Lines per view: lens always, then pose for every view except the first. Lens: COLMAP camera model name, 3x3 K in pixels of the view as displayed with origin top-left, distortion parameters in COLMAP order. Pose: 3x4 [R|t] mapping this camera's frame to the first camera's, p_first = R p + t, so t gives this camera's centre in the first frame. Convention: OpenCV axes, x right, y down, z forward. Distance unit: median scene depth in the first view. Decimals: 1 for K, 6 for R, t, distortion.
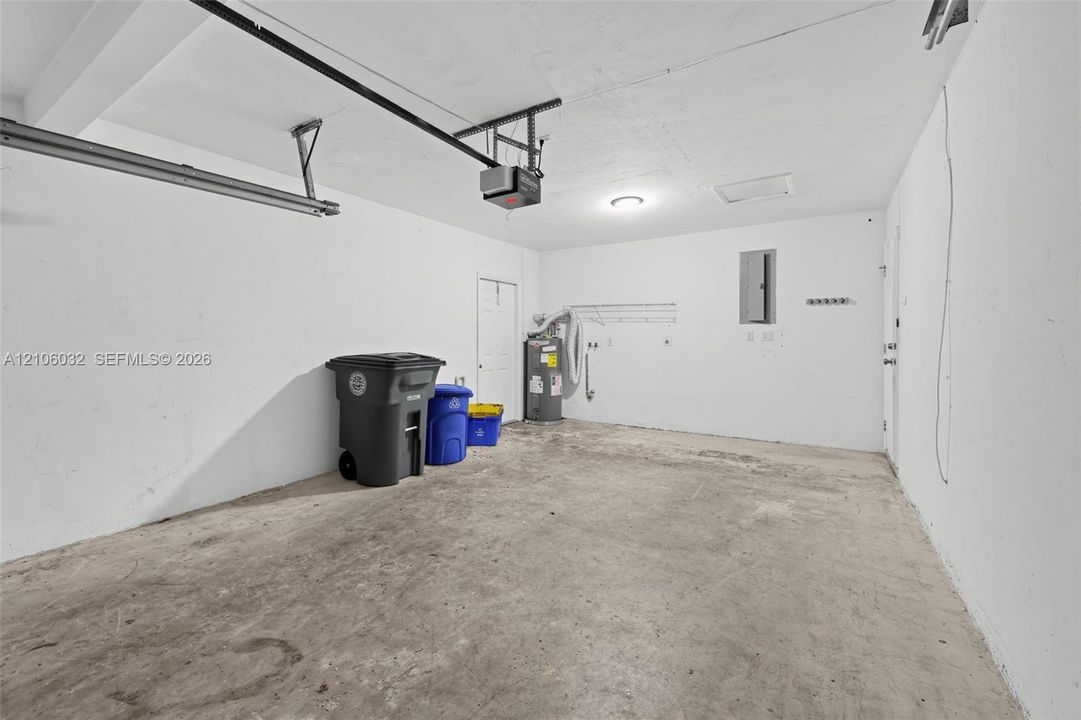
lens RADIAL K [[443.3, 0, 536.0], [0, 443.3, 337.4], [0, 0, 1]] dist [-0.003971, 0.000077]
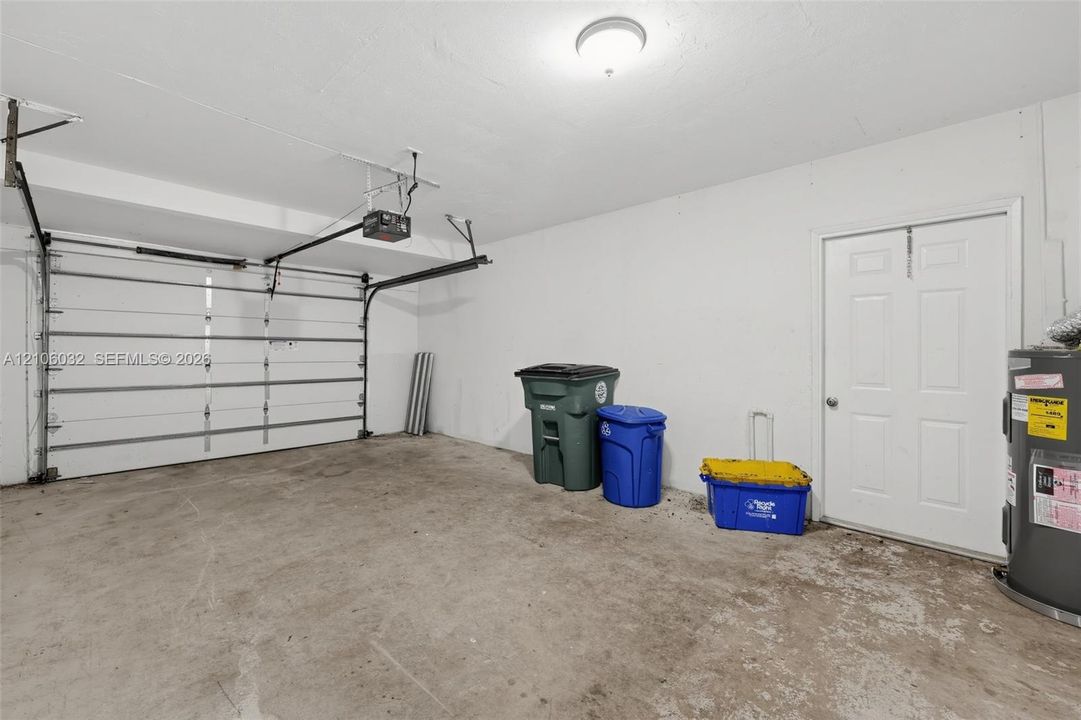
lens RADIAL K [[484.8, 0, 540.5], [0, 484.8, 352.5], [0, 0, 1]] dist [-0.001724, -0.000018]
pose [[-0.228822, 0.007869, -0.973437, 0.975450], [0.002242, 0.999969, 0.007556, -0.000868], [0.973466, -0.000453, -0.228832, 1.470524]]
